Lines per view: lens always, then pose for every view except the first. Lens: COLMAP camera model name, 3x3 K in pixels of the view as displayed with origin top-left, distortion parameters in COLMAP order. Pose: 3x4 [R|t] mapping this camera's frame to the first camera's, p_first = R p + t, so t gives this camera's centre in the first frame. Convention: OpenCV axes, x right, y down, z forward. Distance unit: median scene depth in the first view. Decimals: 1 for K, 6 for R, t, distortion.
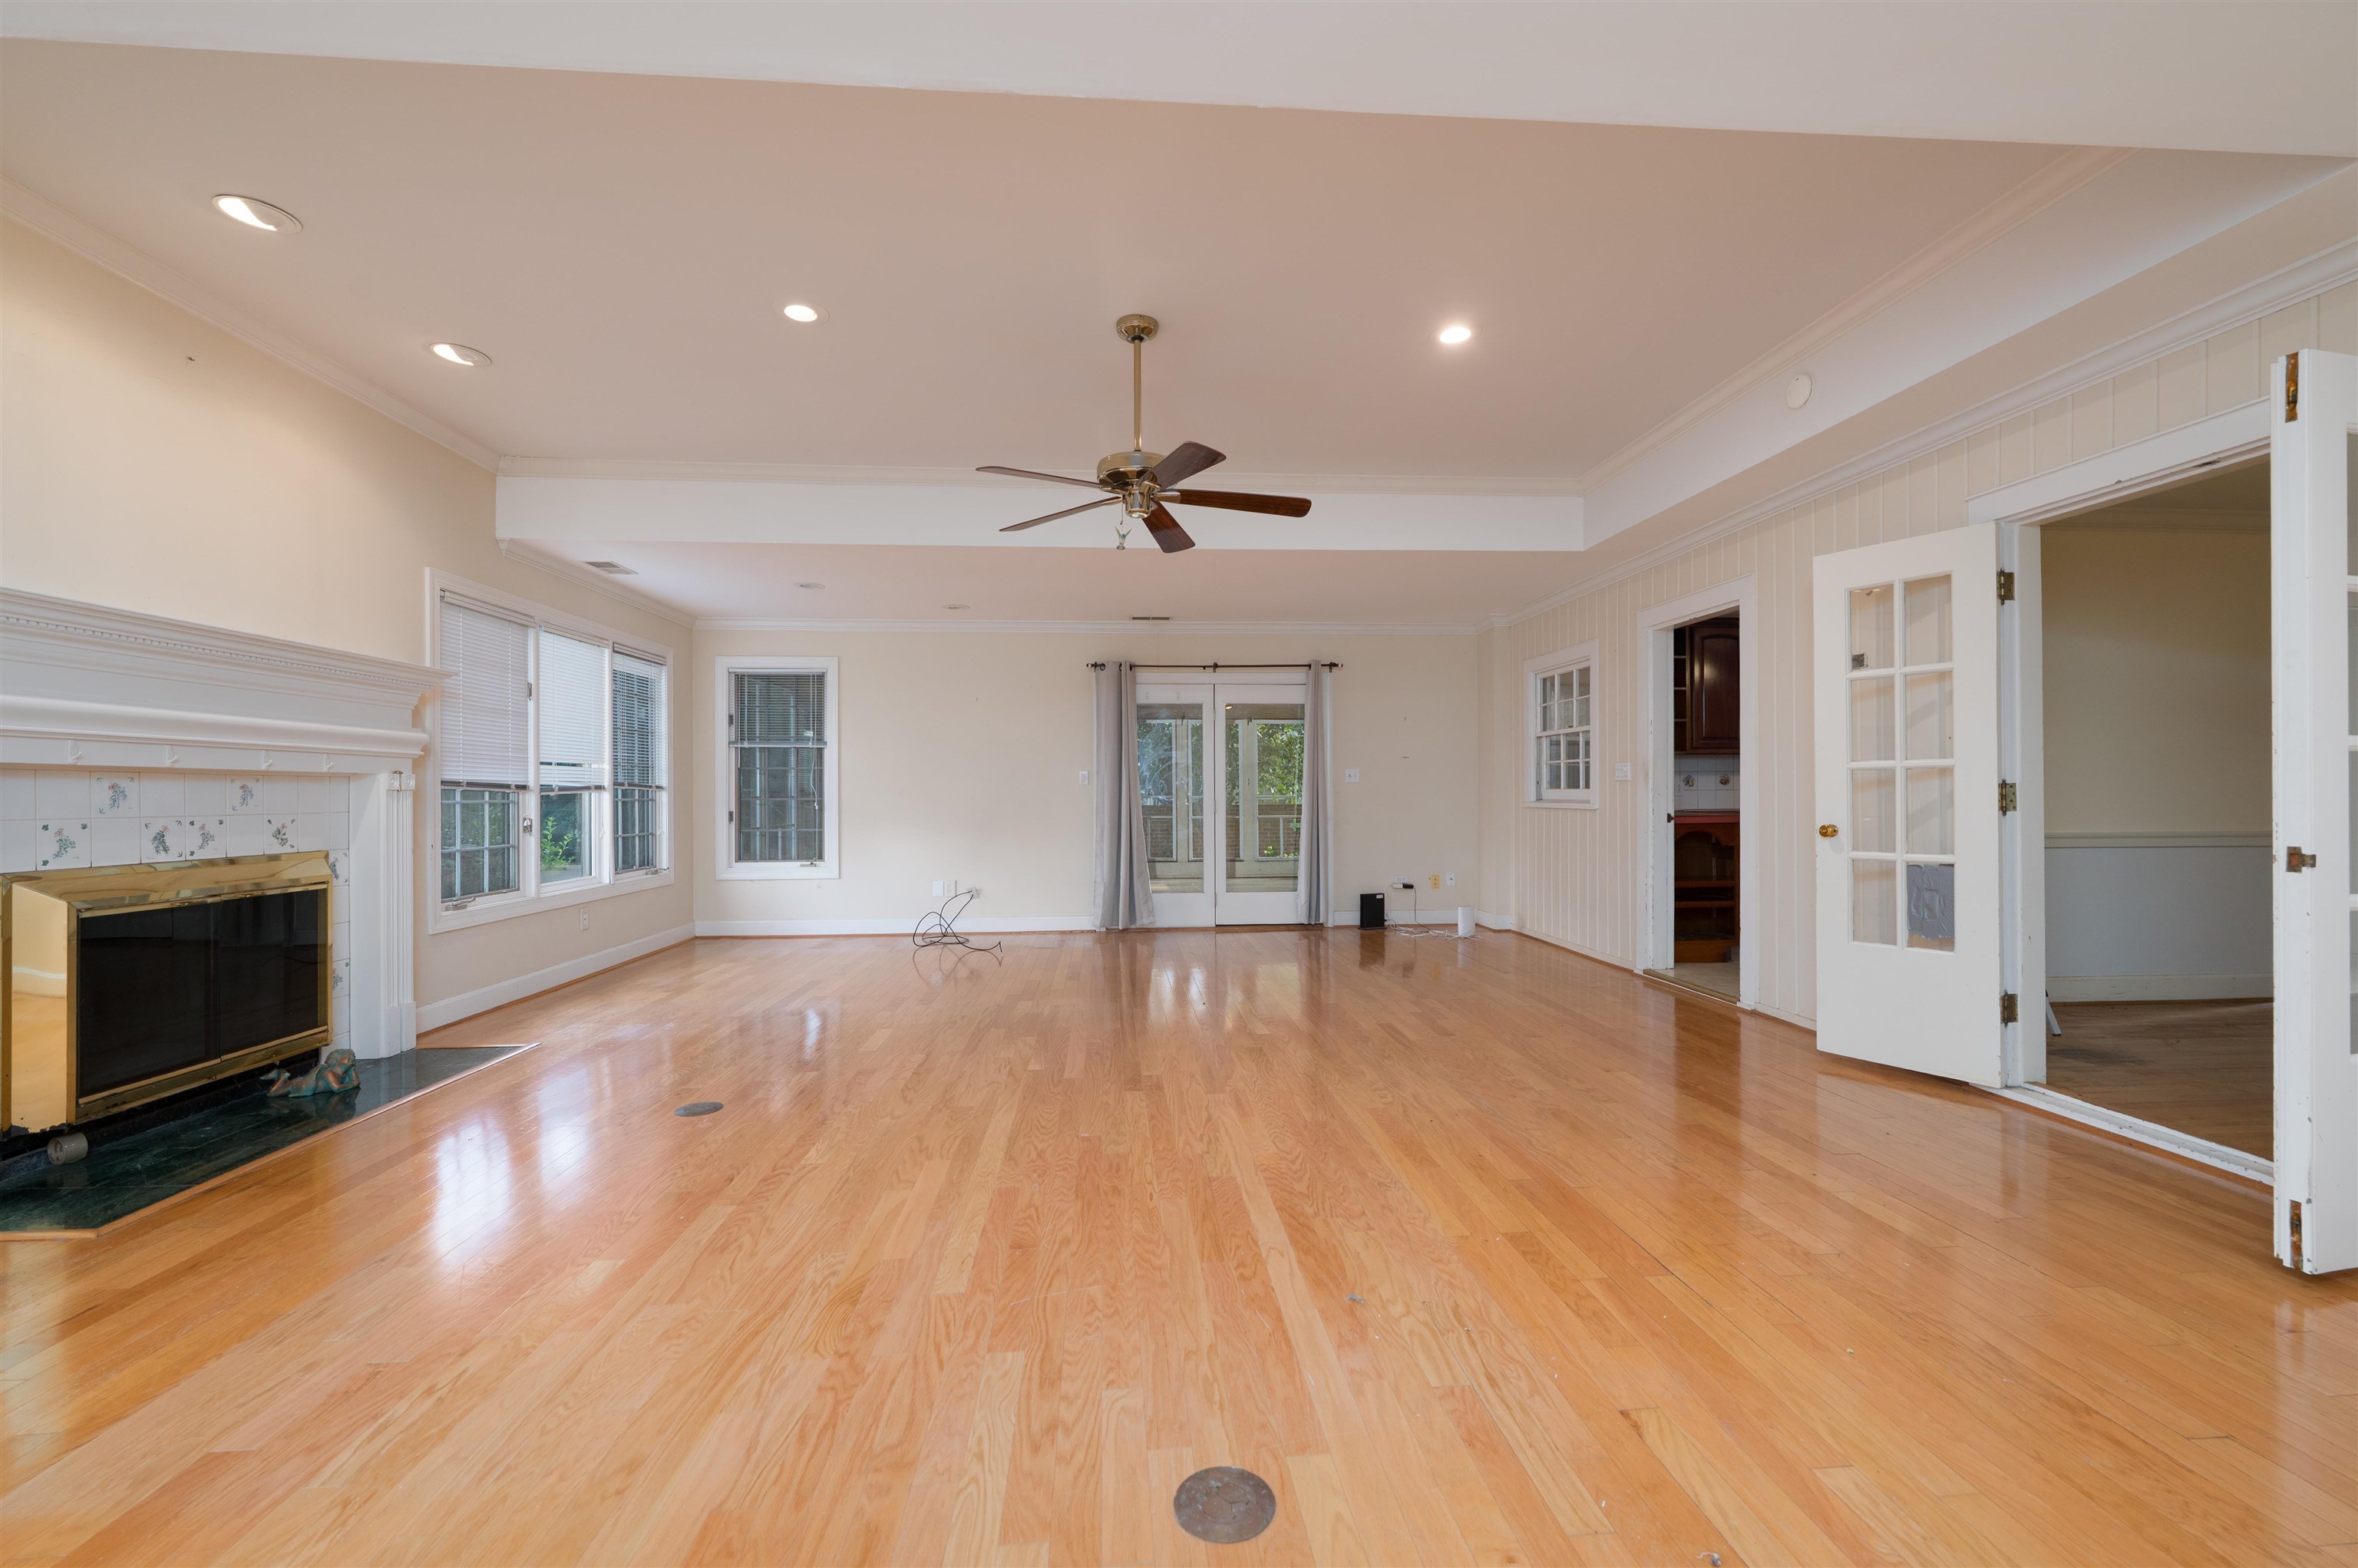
lens RADIAL K [[943.3, 0, 1183.9], [0, 943.3, 790.6], [0, 0, 1]] dist [-0.003066, -0.000351]
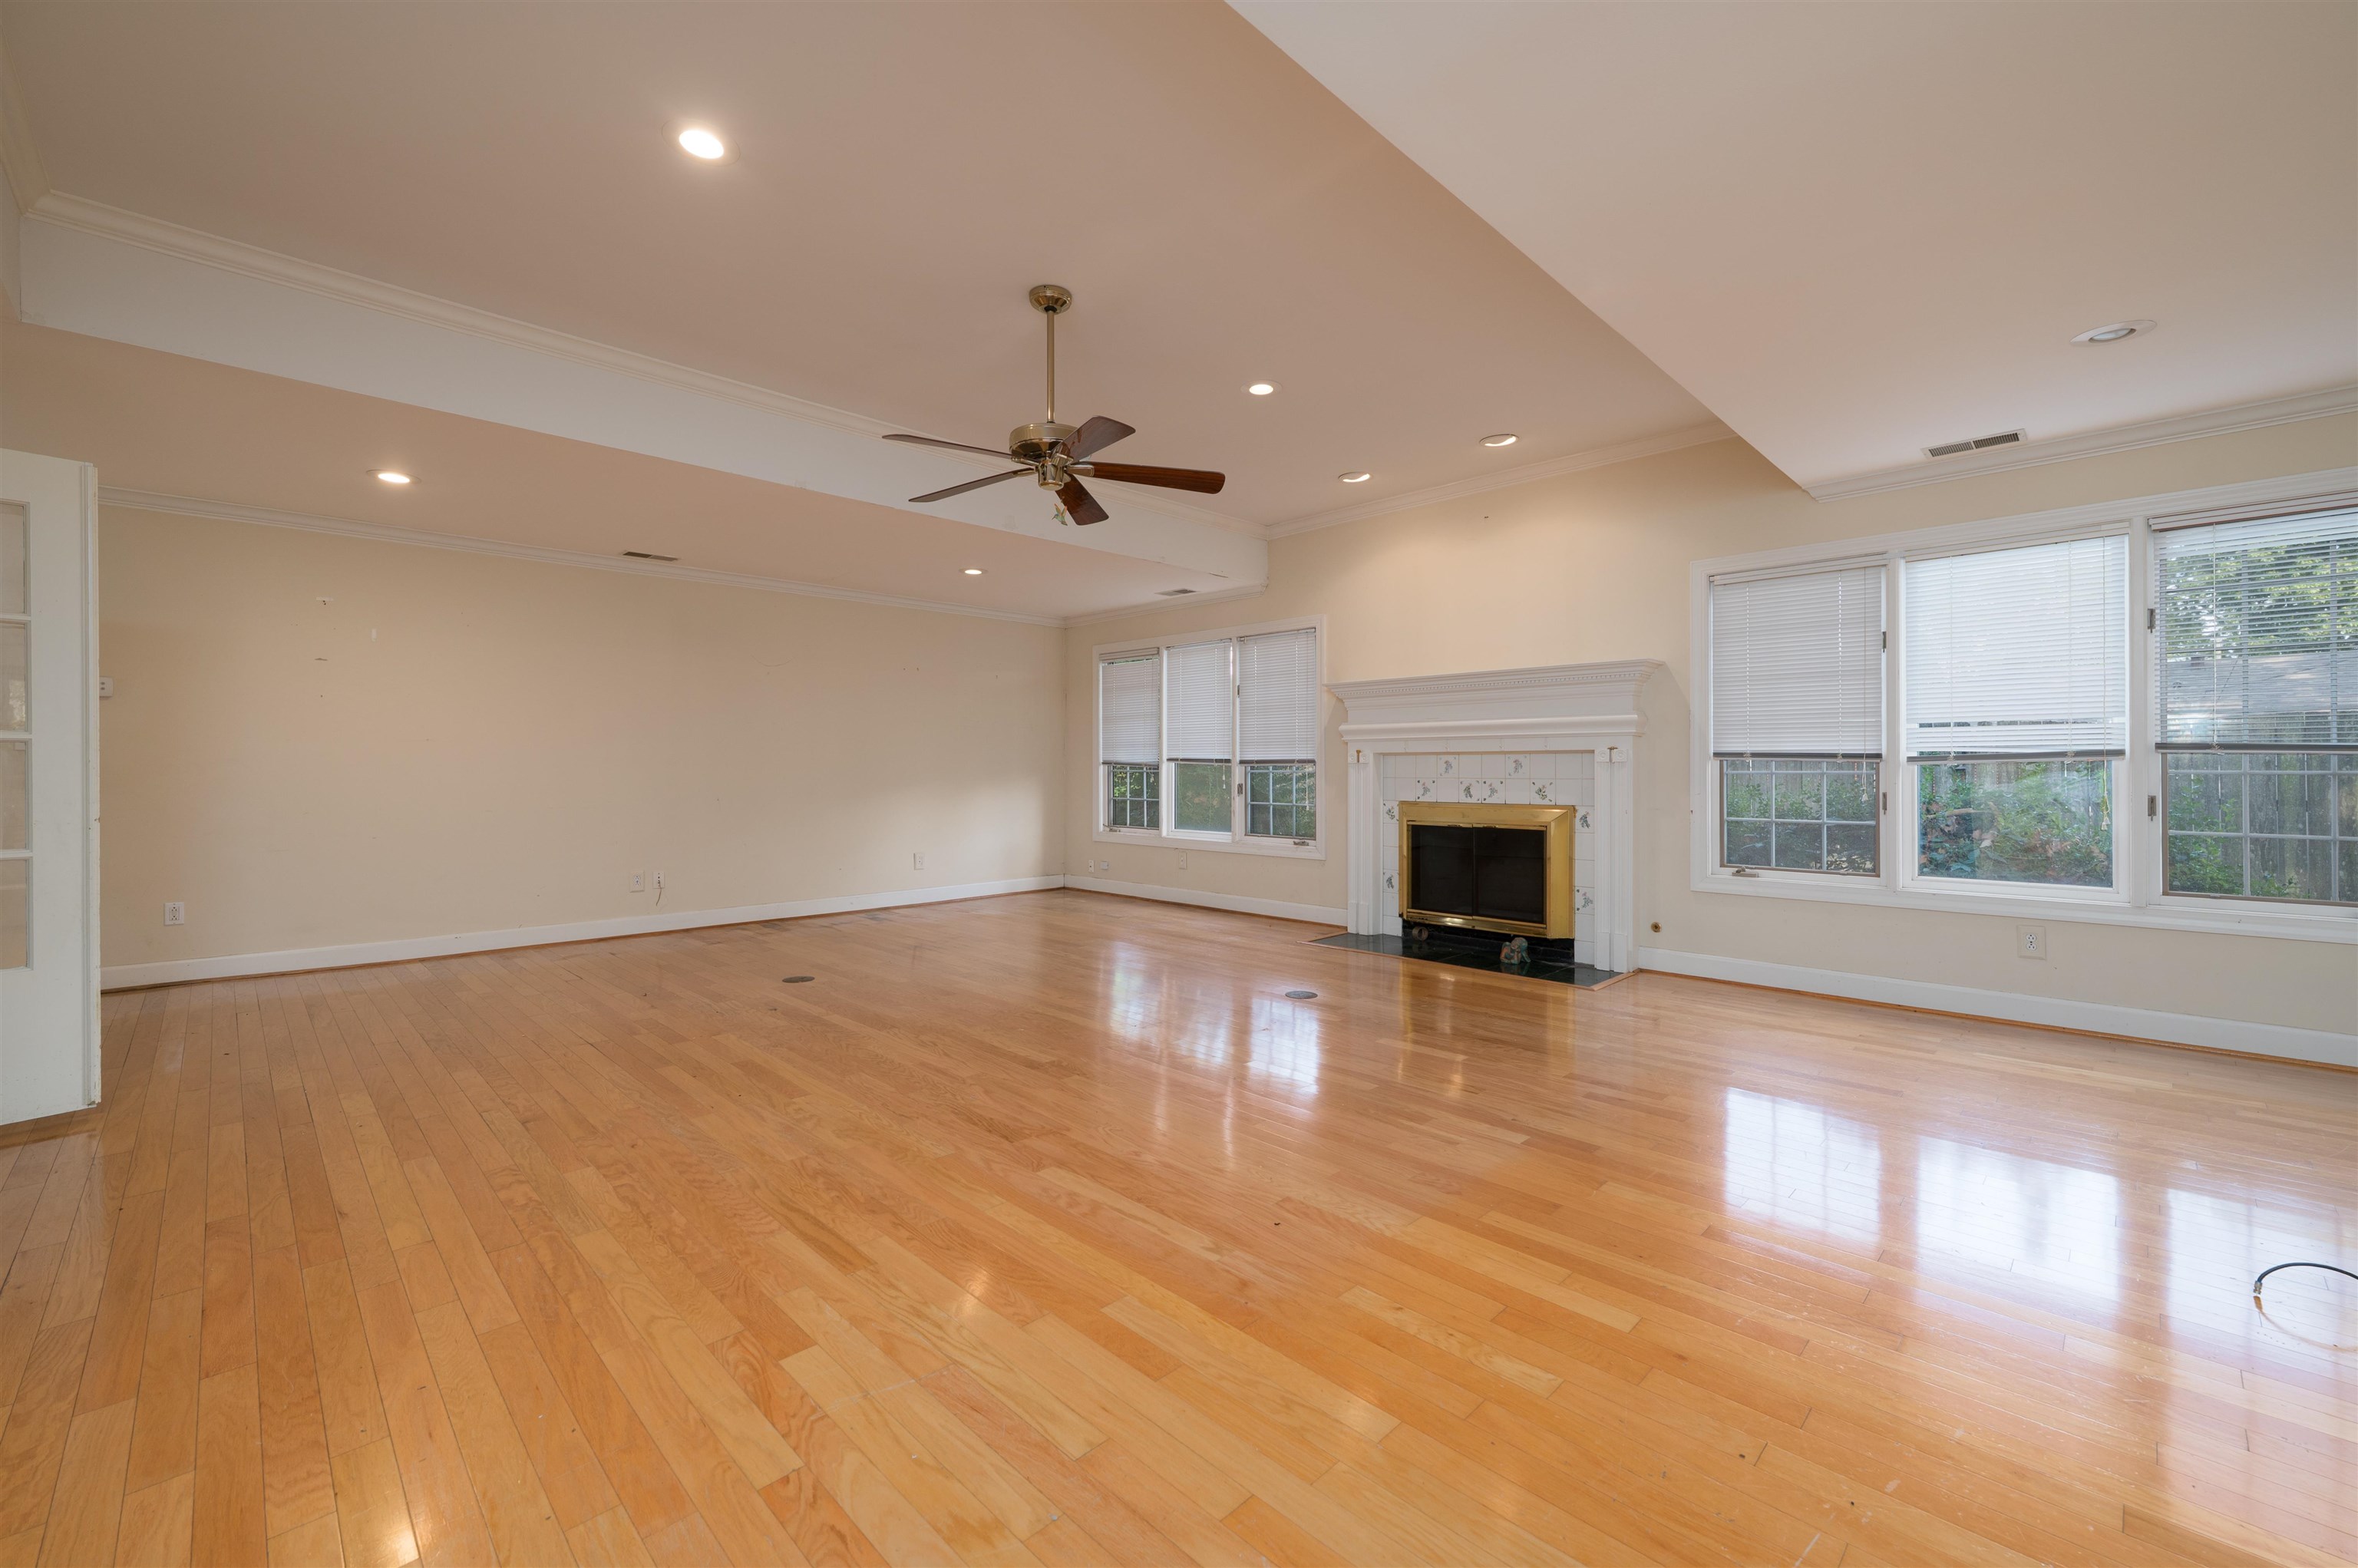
lens RADIAL K [[943.3, 0, 1186.8], [0, 943.3, 771.4], [0, 0, 1]] dist [-0.003066, -0.000351]
pose [[-0.754902, 0.008738, -0.655780, 0.481636], [0.008357, 0.999958, 0.003705, 0.002737], [0.655785, -0.002684, -0.754943, 1.786240]]
